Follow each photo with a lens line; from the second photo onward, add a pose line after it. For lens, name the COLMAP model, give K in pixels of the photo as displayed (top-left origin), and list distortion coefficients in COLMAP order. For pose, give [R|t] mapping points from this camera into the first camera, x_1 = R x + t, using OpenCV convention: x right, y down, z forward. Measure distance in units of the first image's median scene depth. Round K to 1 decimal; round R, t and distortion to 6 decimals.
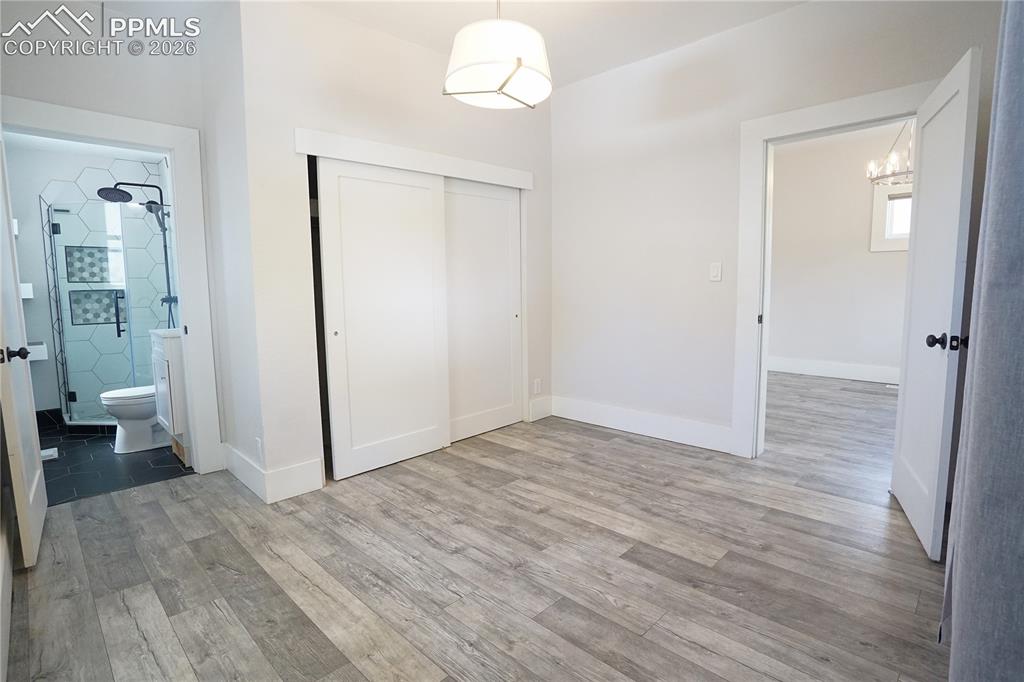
lens RADIAL K [[482.4, 0, 511.4], [0, 482.4, 337.5], [0, 0, 1]] dist [-0.003106, 0.000639]
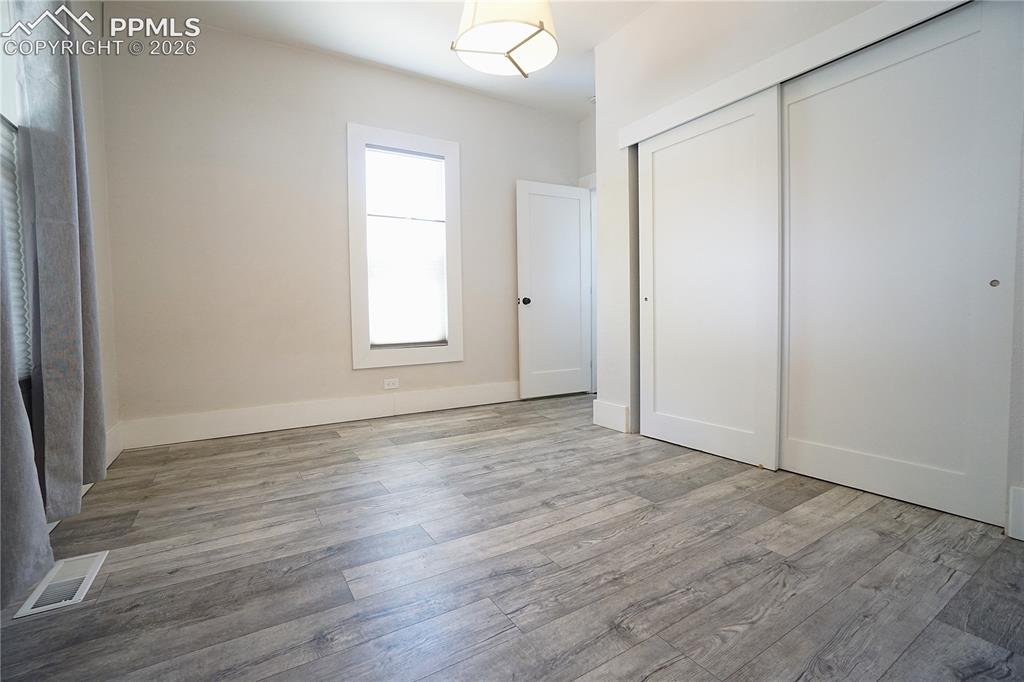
lens RADIAL K [[482.4, 0, 511.4], [0, 482.4, 337.5], [0, 0, 1]] dist [-0.003106, 0.000639]
pose [[-0.256076, 0.054111, -0.965141, 0.650850], [-0.080190, 0.993802, 0.076994, 0.022260], [0.963325, 0.097111, -0.250149, 0.868275]]
